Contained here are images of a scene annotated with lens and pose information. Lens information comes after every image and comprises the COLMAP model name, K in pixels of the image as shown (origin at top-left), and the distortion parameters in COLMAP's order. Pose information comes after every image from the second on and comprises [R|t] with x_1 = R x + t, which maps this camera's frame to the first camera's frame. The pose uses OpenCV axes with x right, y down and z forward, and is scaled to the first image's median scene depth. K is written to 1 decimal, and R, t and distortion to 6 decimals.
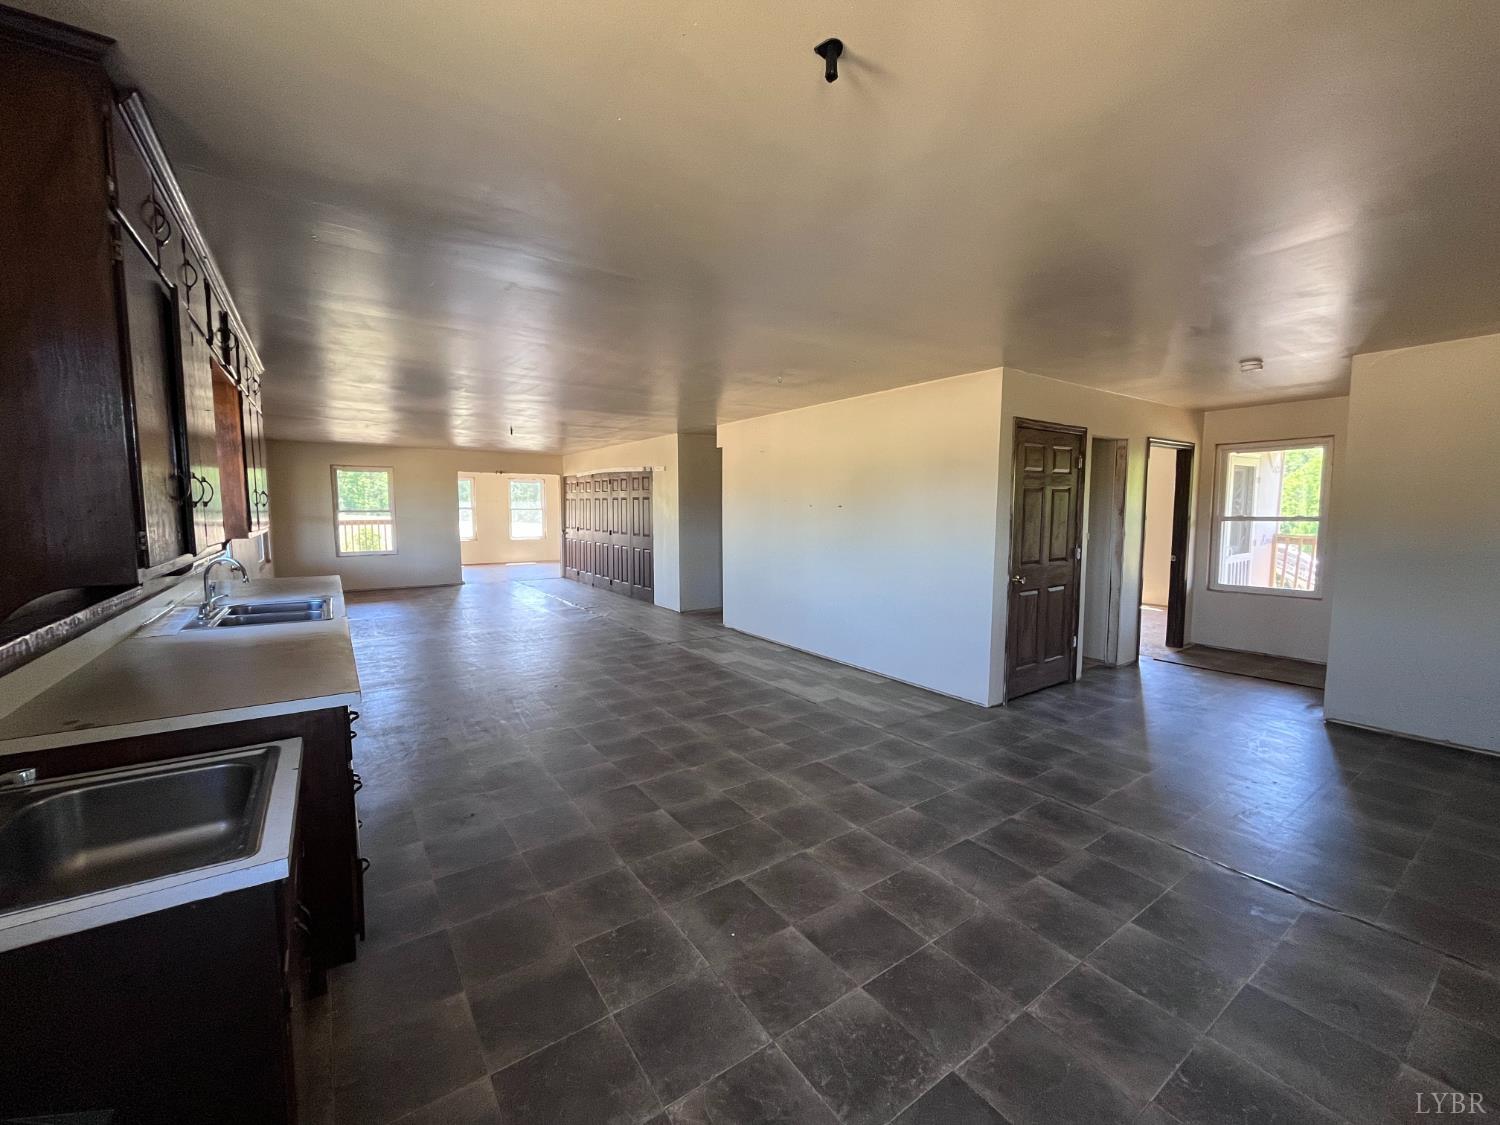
lens RADIAL K [[608.4, 0, 742.3], [0, 608.4, 559.9], [0, 0, 1]] dist [-0.007789, 0.003158]
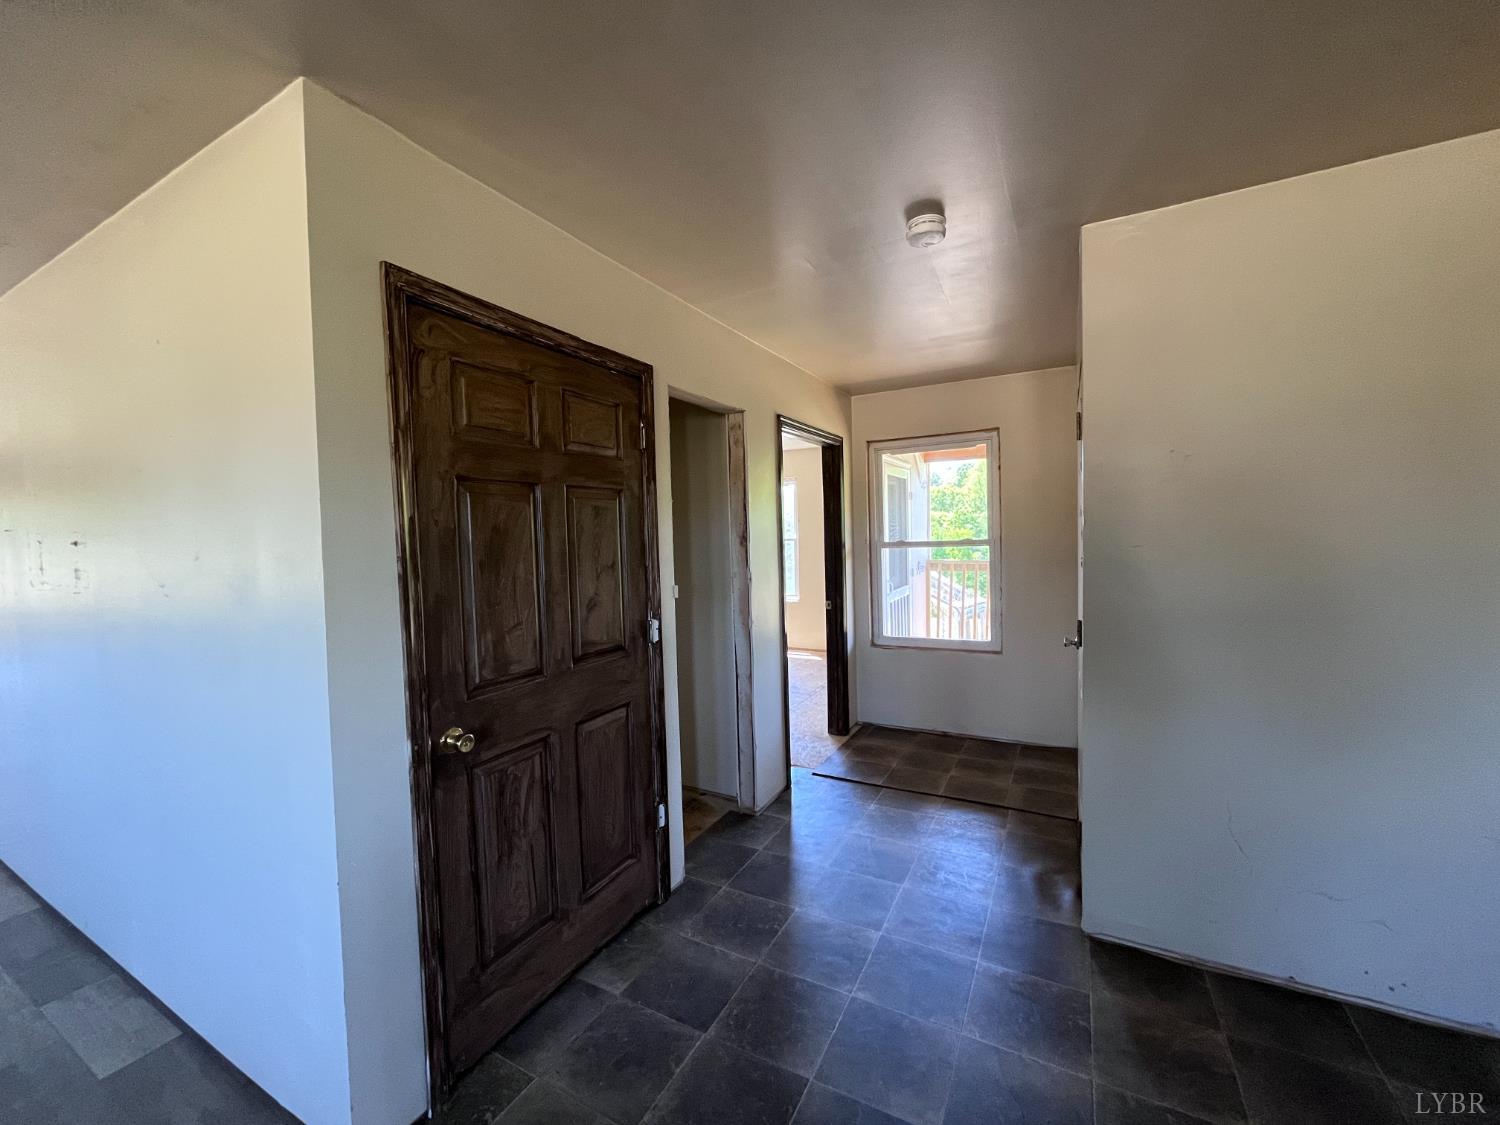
lens RADIAL K [[608.4, 0, 749.0], [0, 608.4, 562.7], [0, 0, 1]] dist [-0.007789, 0.003158]
pose [[0.888257, -0.040955, 0.457517, 0.342155], [0.061981, 0.997595, -0.031035, -0.037148], [-0.455146, 0.055924, 0.888659, 0.459588]]
